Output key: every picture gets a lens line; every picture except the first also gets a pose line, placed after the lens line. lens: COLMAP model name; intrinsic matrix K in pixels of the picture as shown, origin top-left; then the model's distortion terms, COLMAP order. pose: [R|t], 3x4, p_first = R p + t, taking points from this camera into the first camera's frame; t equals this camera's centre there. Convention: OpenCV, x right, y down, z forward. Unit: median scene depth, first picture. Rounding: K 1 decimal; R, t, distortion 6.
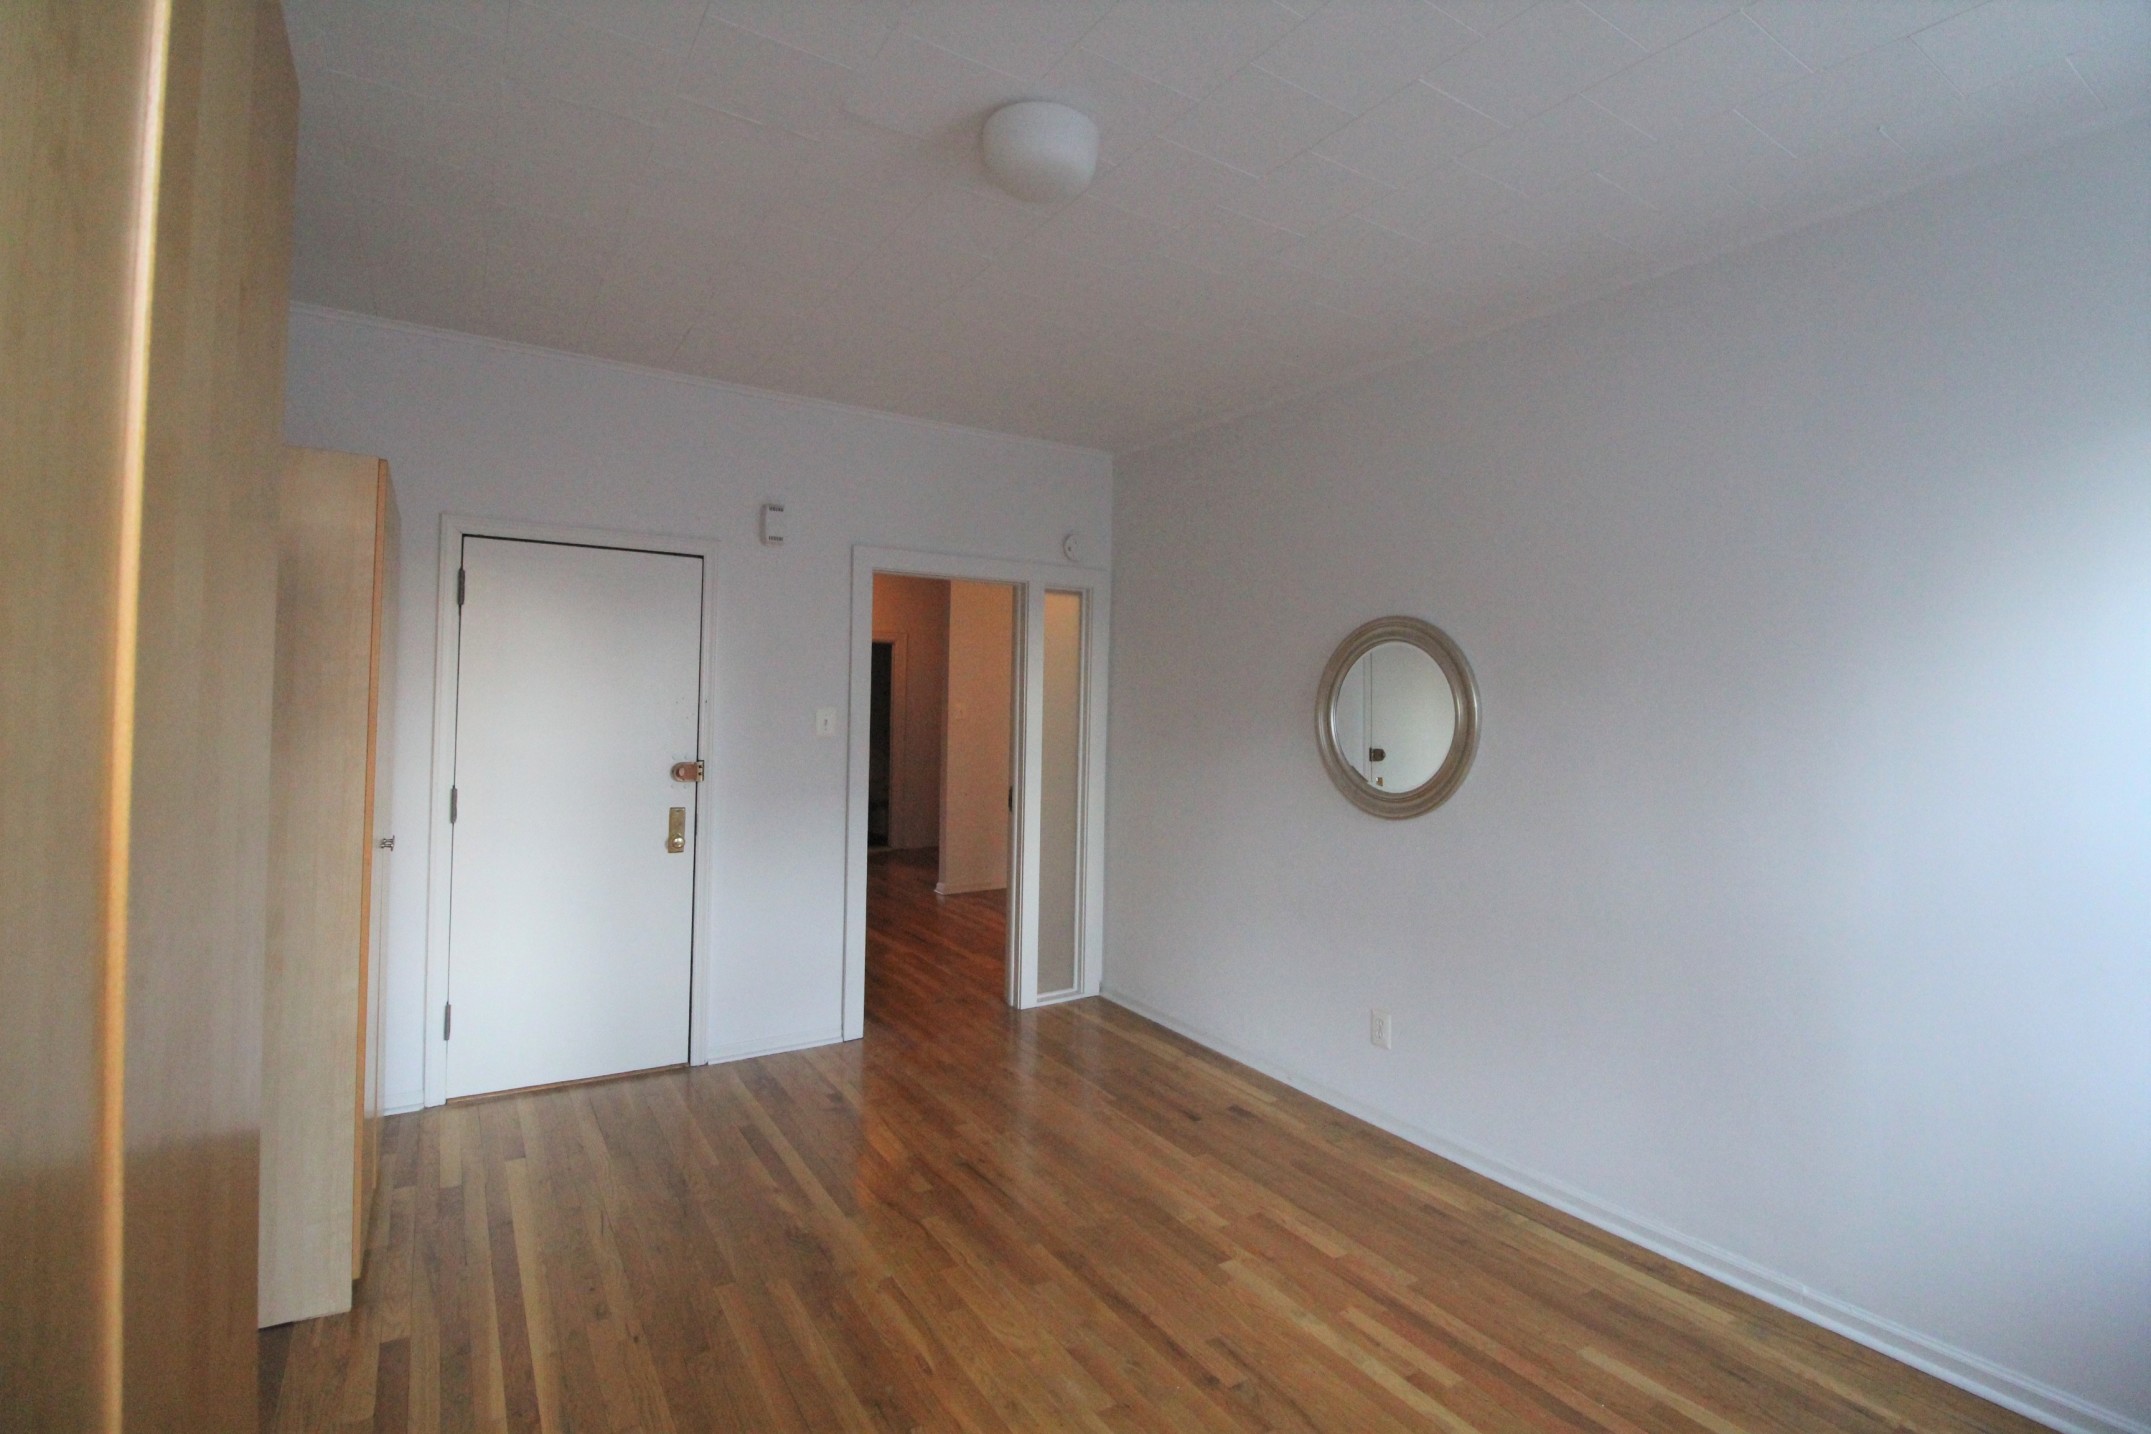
lens RADIAL K [[993.1, 0, 1091.9], [0, 993.1, 692.8], [0, 0, 1]] dist [0.001958, -0.015770]
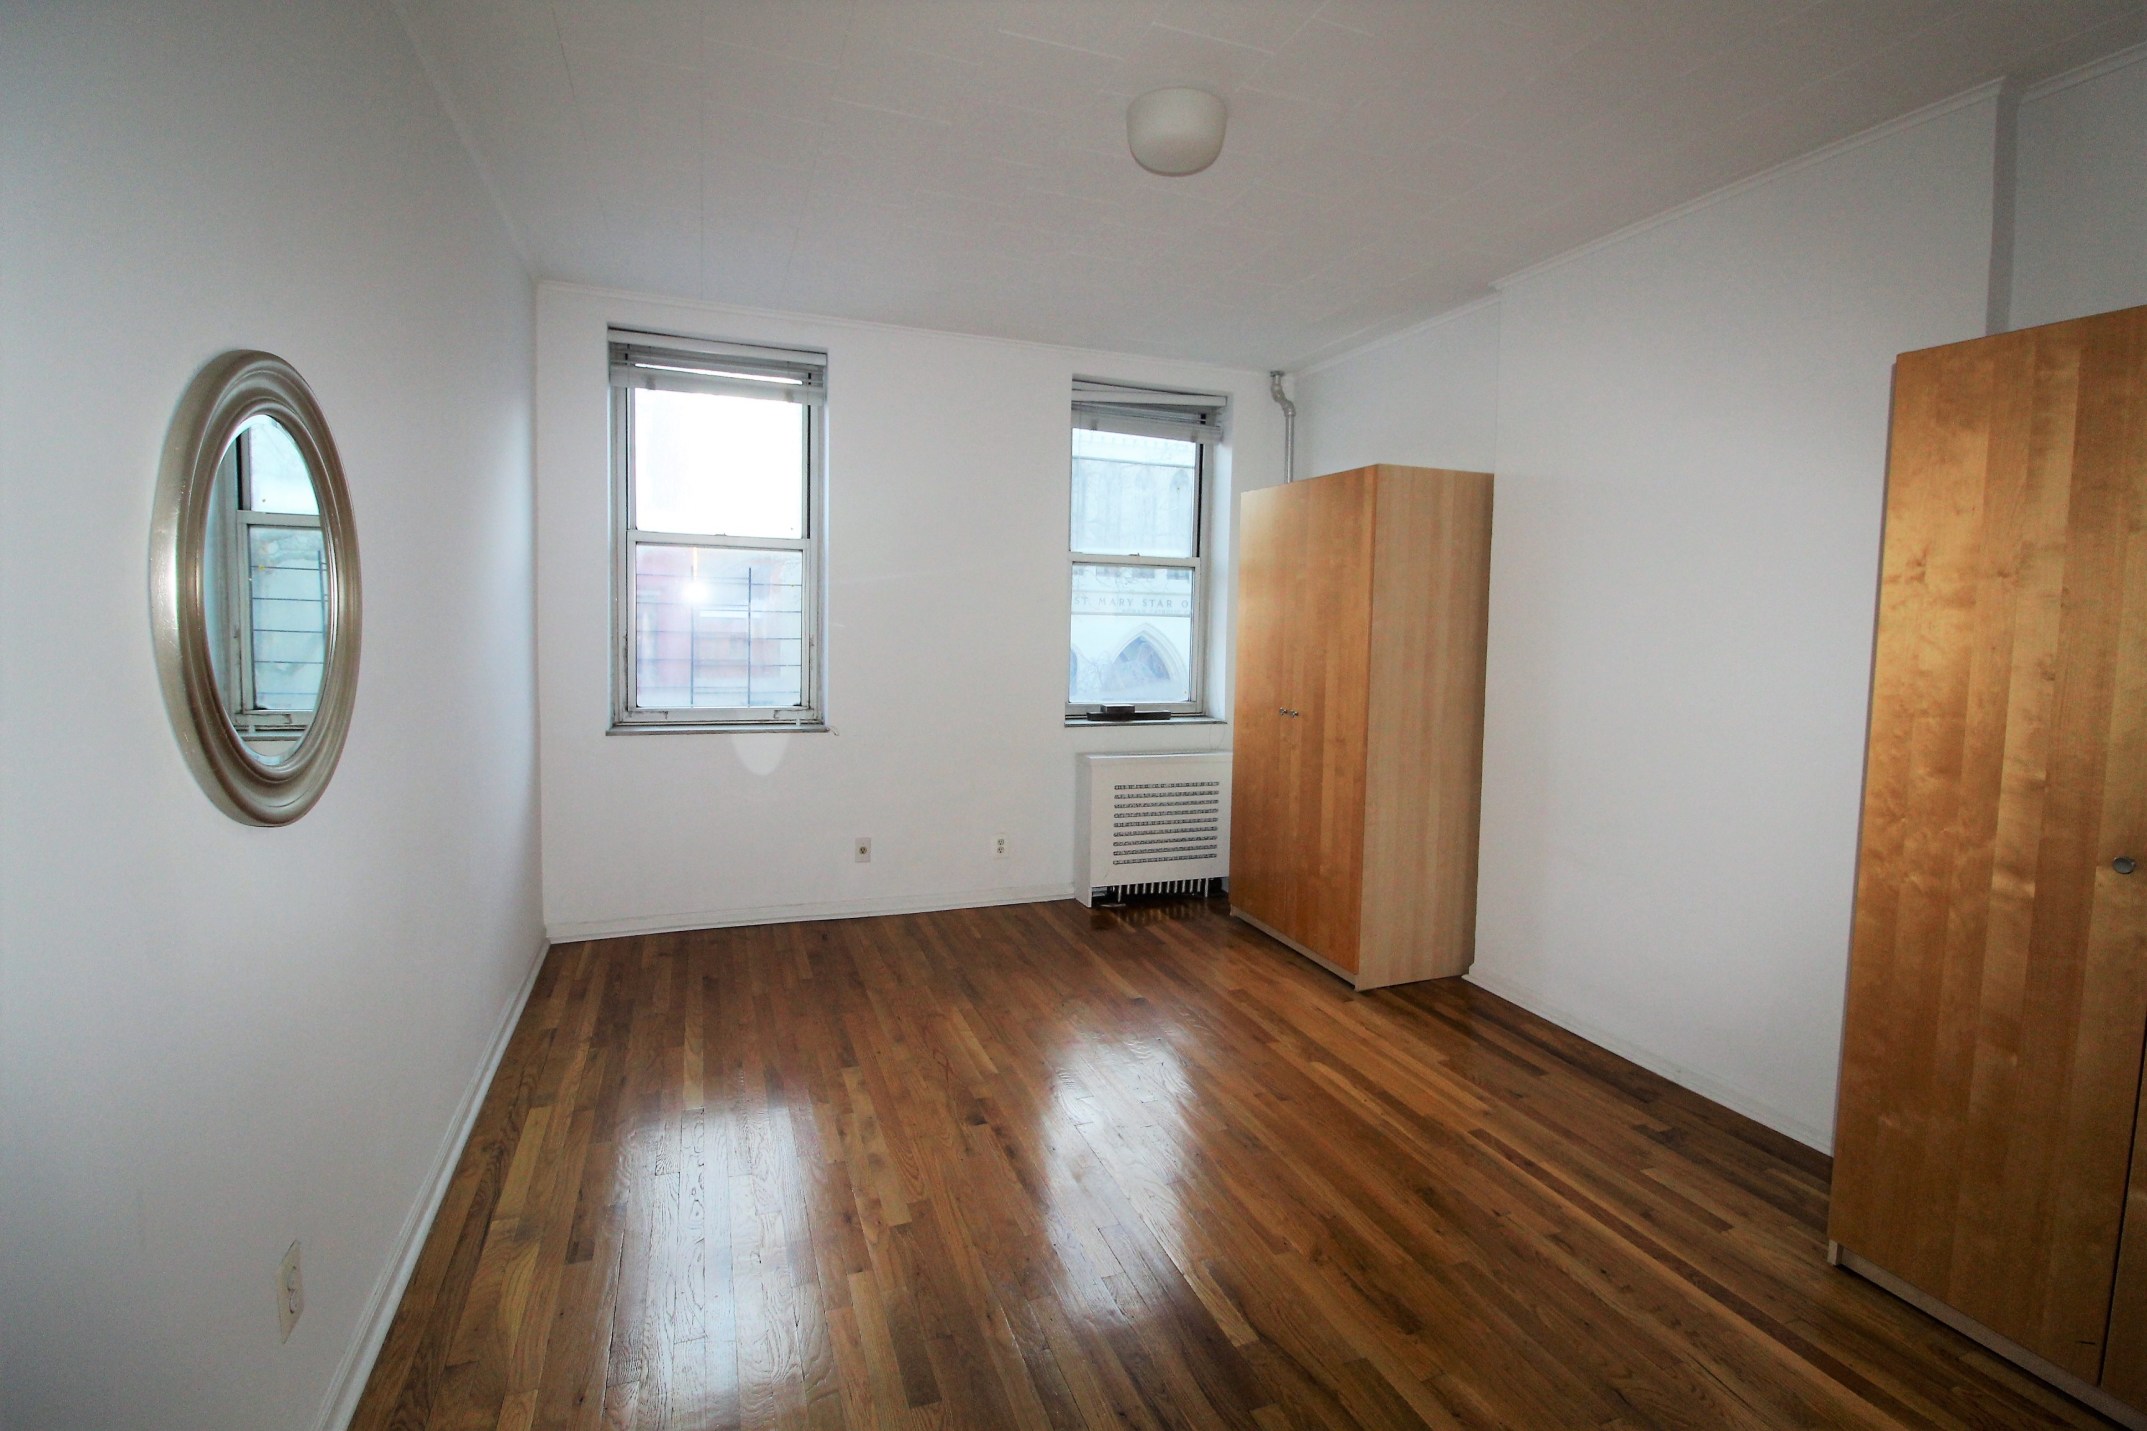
lens RADIAL K [[991.3, 0, 1089.9], [0, 991.3, 691.4], [0, 0, 1]] dist [0.001958, -0.015770]
pose [[-0.978148, -0.054190, 0.200722, -0.186868], [-0.041659, 0.996940, 0.066138, 0.034055], [-0.203692, 0.056331, -0.977413, 1.833205]]
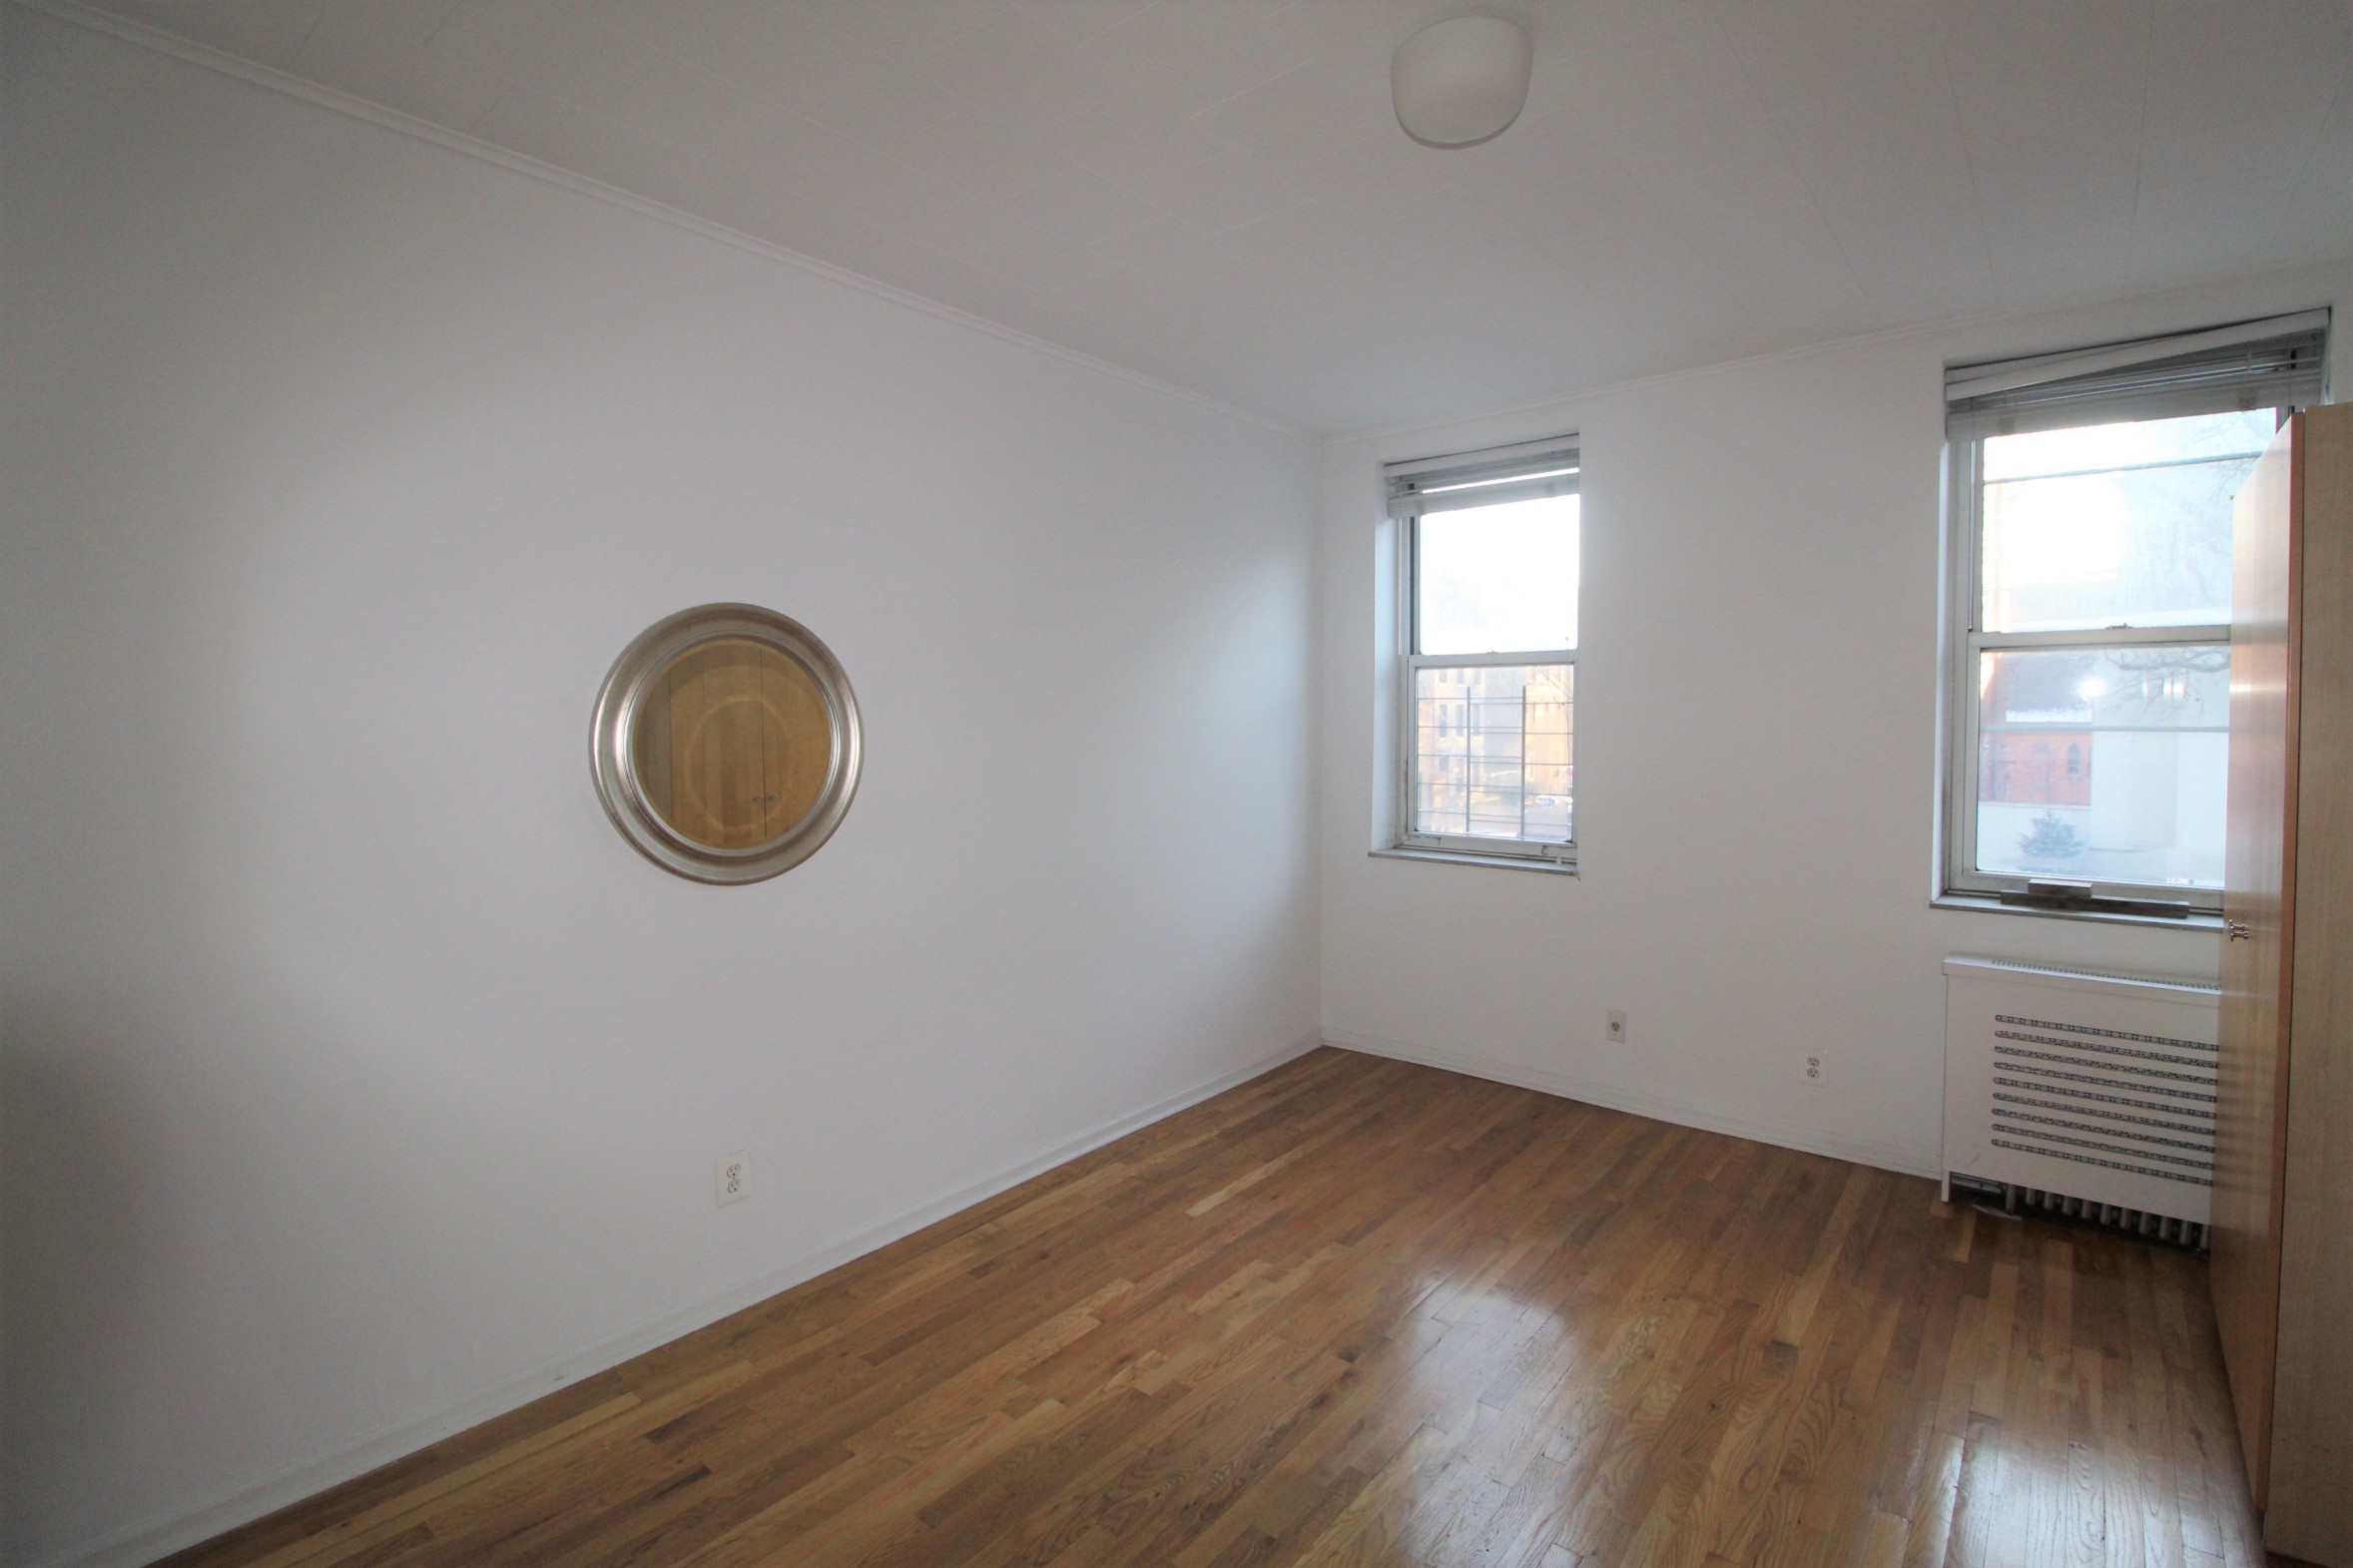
lens RADIAL K [[1086.3, 0, 1194.5], [0, 1086.3, 757.6], [0, 0, 1]] dist [0.001958, -0.015770]
pose [[-0.302282, -0.055476, 0.951603, -0.746453], [-0.009102, 0.998427, 0.055315, -0.020260], [-0.953175, 0.008060, -0.302312, 1.253808]]
